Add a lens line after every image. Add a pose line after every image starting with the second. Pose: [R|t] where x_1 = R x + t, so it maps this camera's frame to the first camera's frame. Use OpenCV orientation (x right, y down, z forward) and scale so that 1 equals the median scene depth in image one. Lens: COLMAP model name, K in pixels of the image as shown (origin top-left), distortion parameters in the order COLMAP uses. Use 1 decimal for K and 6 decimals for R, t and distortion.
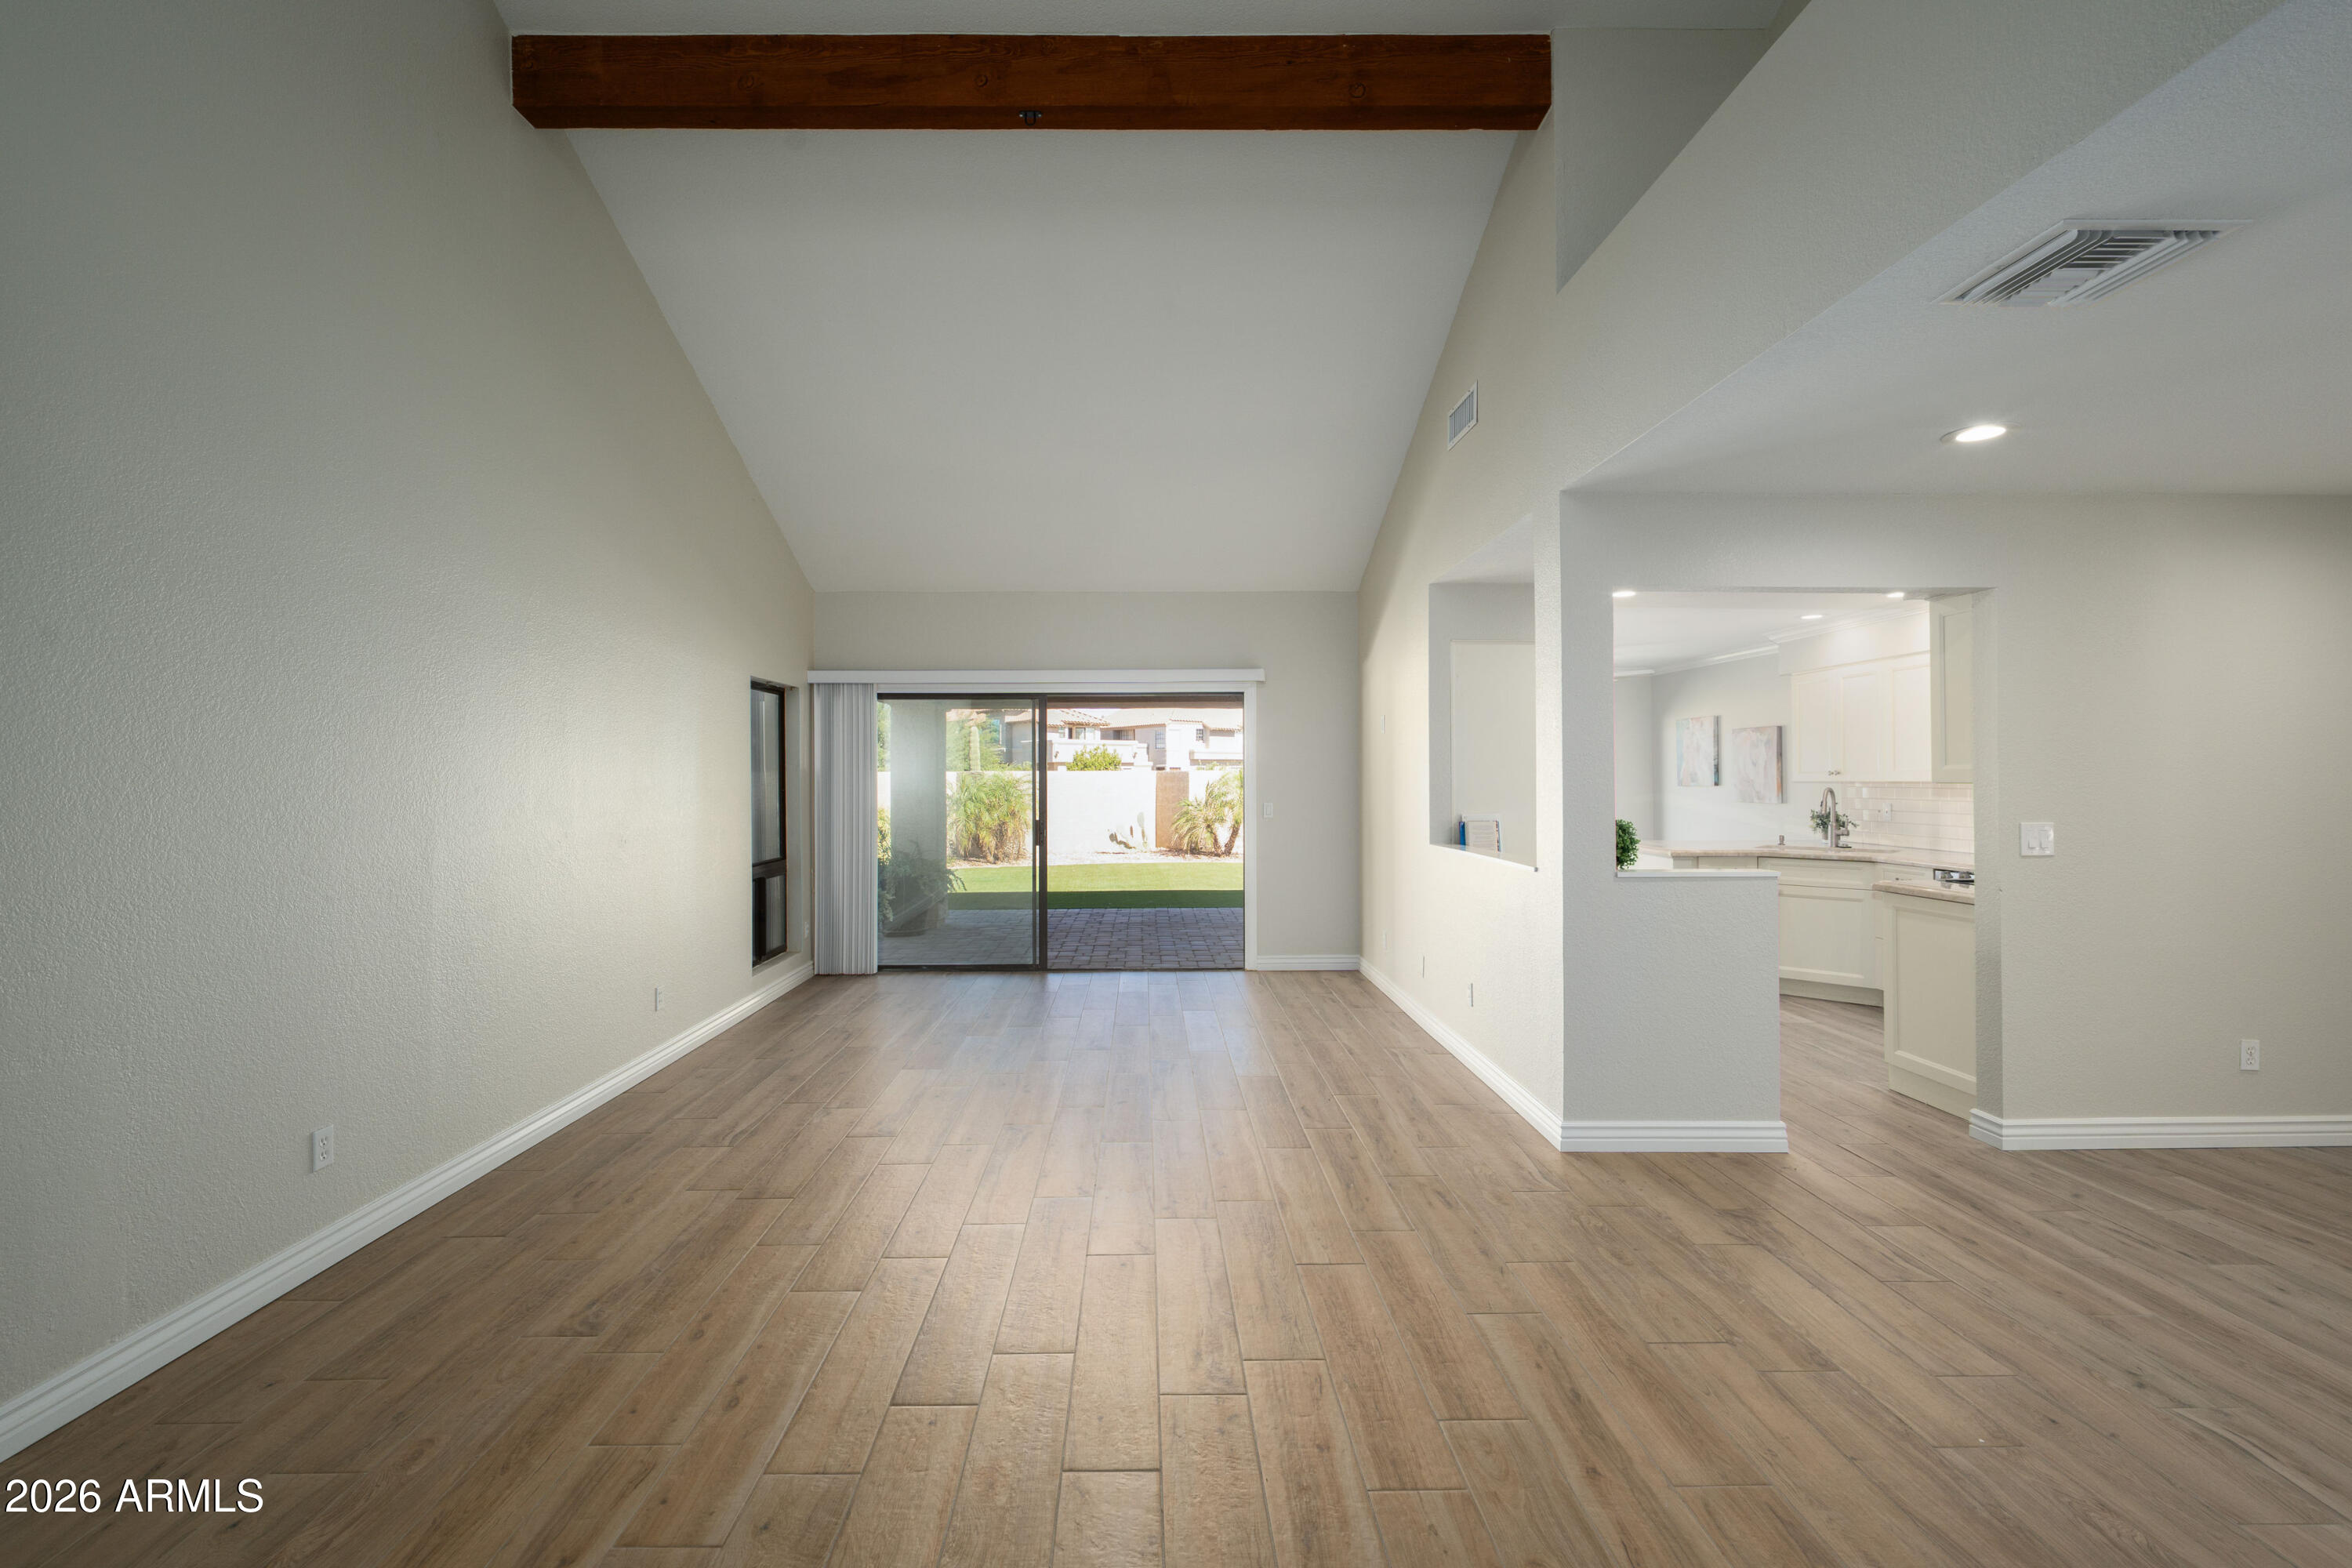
lens RADIAL K [[1030.8, 0, 1171.6], [0, 1030.8, 781.5], [0, 0, 1]] dist [-0.003392, -0.000492]
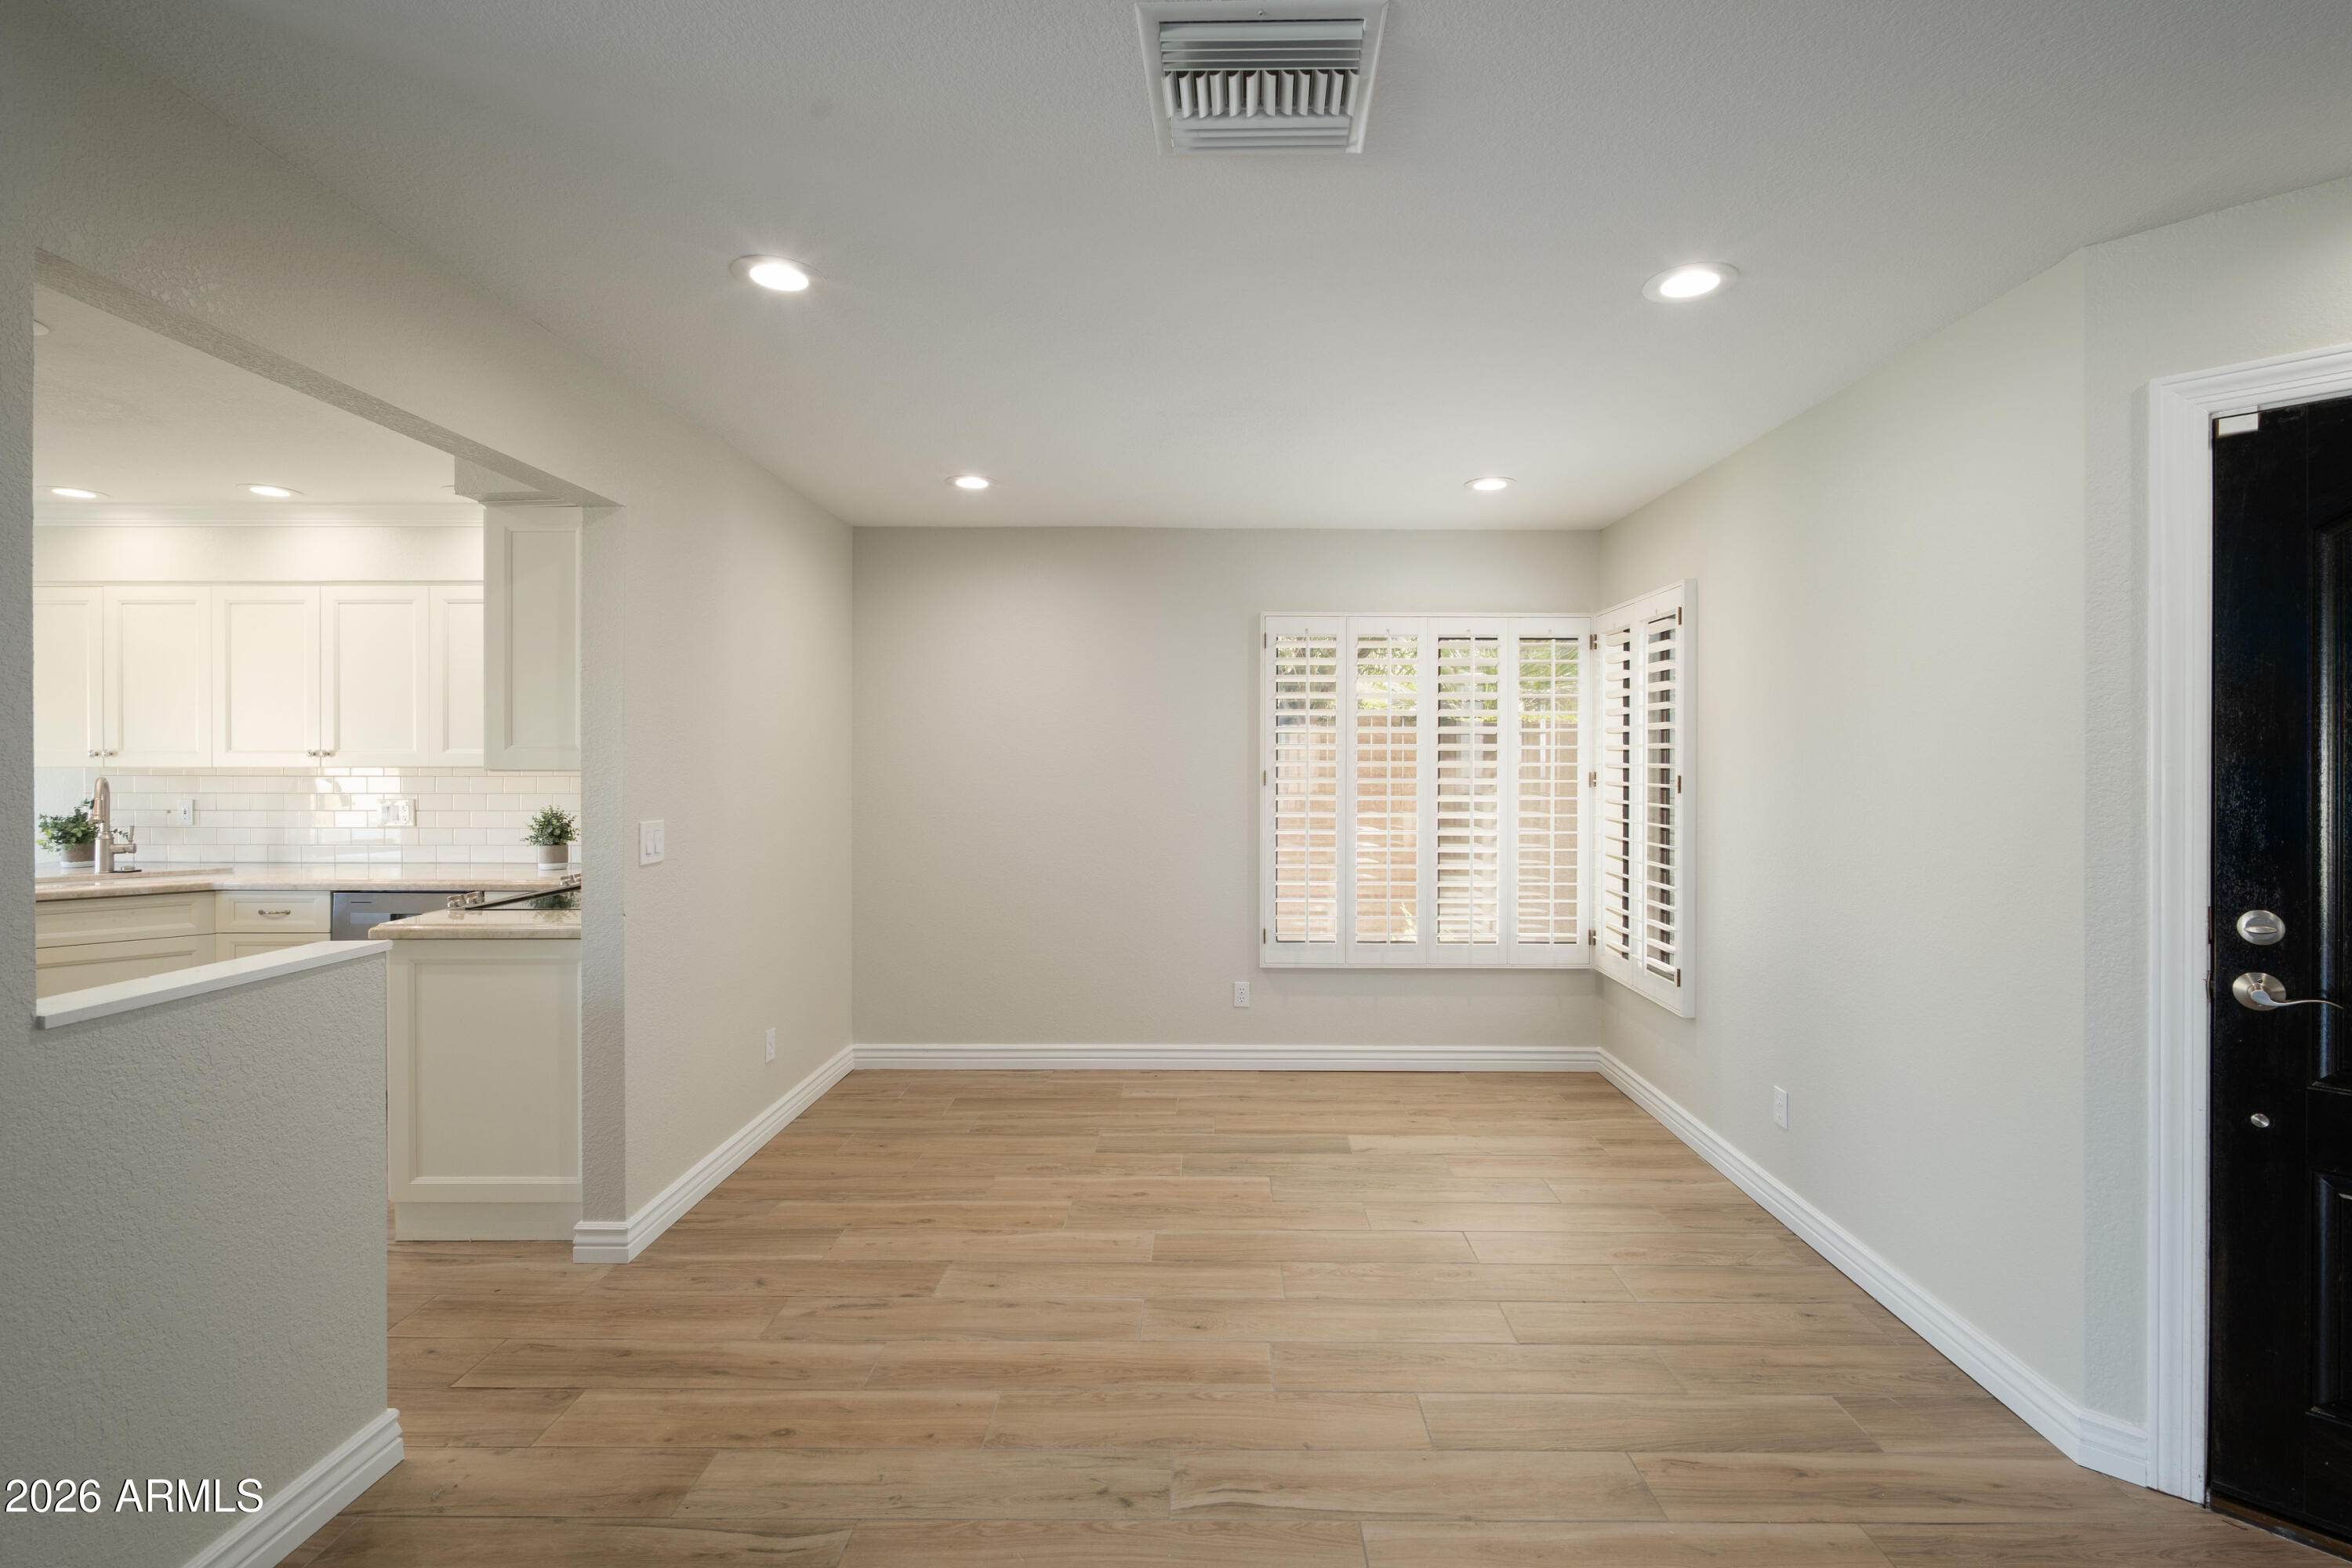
lens RADIAL K [[1030.8, 0, 1179.4], [0, 1030.8, 765.1], [0, 0, 1]] dist [-0.003392, -0.000492]
pose [[0.028934, -0.001082, 0.999581, 0.072096], [-0.000776, 0.999999, 0.001105, -0.004818], [-0.999581, -0.000808, 0.028933, 0.578560]]
